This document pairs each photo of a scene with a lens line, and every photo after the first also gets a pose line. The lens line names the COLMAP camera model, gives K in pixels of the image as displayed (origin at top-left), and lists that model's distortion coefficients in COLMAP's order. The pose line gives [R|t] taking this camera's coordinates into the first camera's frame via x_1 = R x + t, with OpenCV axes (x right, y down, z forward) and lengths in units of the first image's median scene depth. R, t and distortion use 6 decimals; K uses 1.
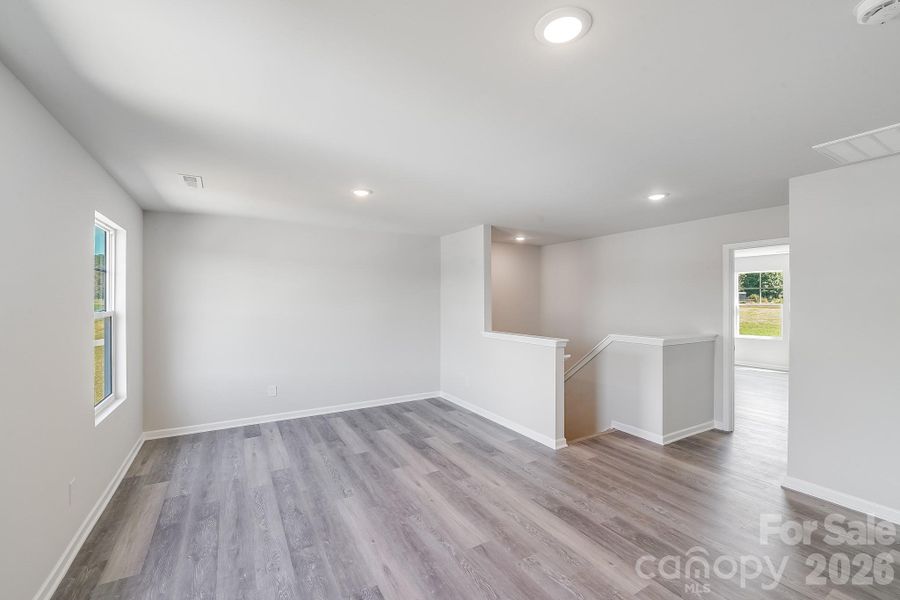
lens RADIAL K [[367.0, 0, 447.9], [0, 367.0, 300.0], [0, 0, 1]] dist [-0.009178, -0.002516]
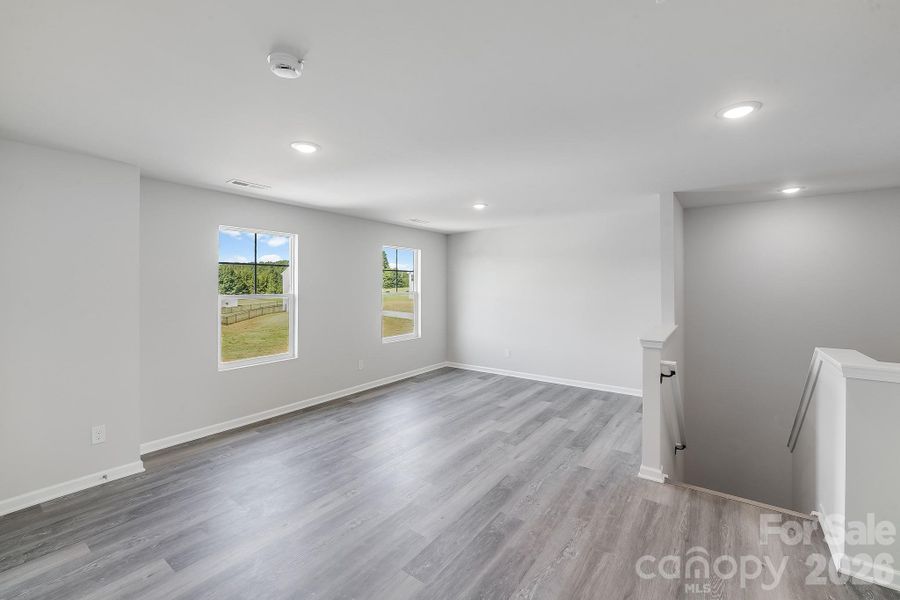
lens RADIAL K [[367.0, 0, 451.7], [0, 367.0, 283.1], [0, 0, 1]] dist [-0.009178, -0.002516]
pose [[0.417309, -0.005243, -0.908749, 0.888658], [-0.001926, 0.999976, -0.006654, -0.001882], [0.908762, 0.004527, 0.417289, 0.322048]]
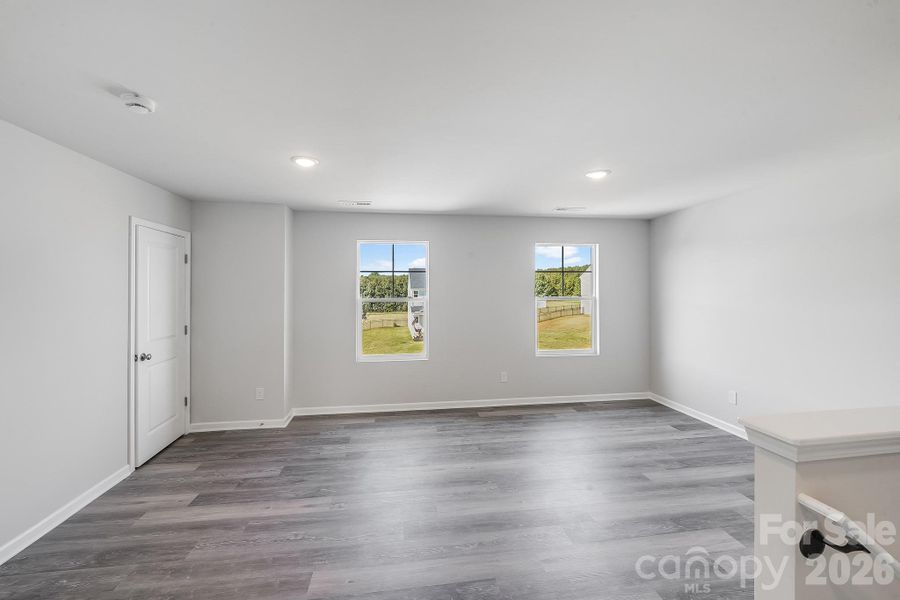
lens RADIAL K [[367.0, 0, 452.7], [0, 367.0, 287.2], [0, 0, 1]] dist [-0.009178, -0.002516]
pose [[-0.355741, -0.003579, -0.934578, 0.714722], [0.002539, 0.999985, -0.004796, -0.004836], [0.934581, -0.004079, -0.355726, 0.925195]]
